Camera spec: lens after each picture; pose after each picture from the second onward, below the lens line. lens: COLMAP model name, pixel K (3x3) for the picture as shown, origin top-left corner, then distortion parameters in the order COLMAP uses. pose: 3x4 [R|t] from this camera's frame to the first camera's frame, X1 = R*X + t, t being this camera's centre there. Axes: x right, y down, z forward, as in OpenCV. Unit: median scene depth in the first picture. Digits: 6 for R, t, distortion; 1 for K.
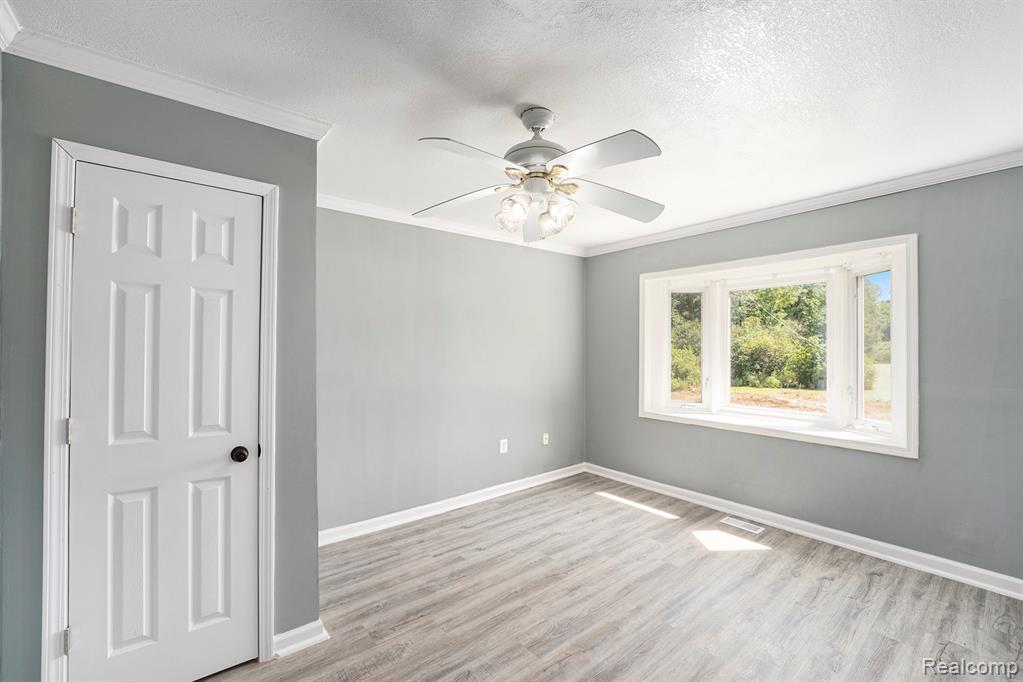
lens RADIAL K [[420.8, 0, 503.6], [0, 420.8, 344.2], [0, 0, 1]] dist [-0.010939, 0.000150]
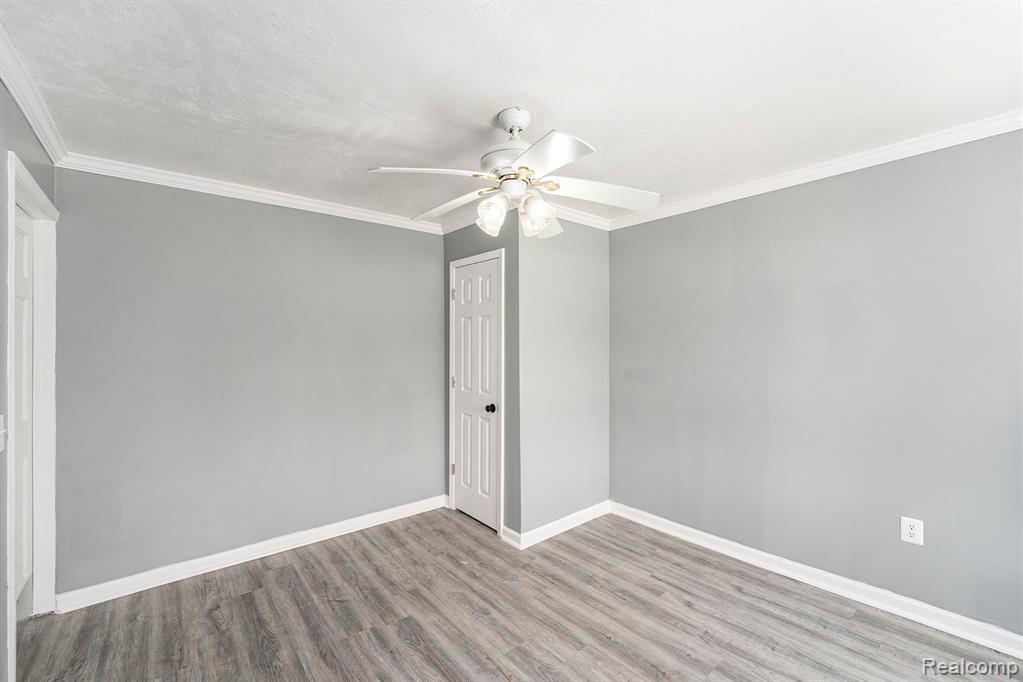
lens RADIAL K [[420.8, 0, 503.6], [0, 420.8, 344.2], [0, 0, 1]] dist [-0.010939, 0.000150]
pose [[0.026305, -0.002363, -0.999651, 0.763748], [0.010335, 0.999944, -0.002092, -0.001422], [0.999601, -0.010277, 0.026328, 0.677959]]
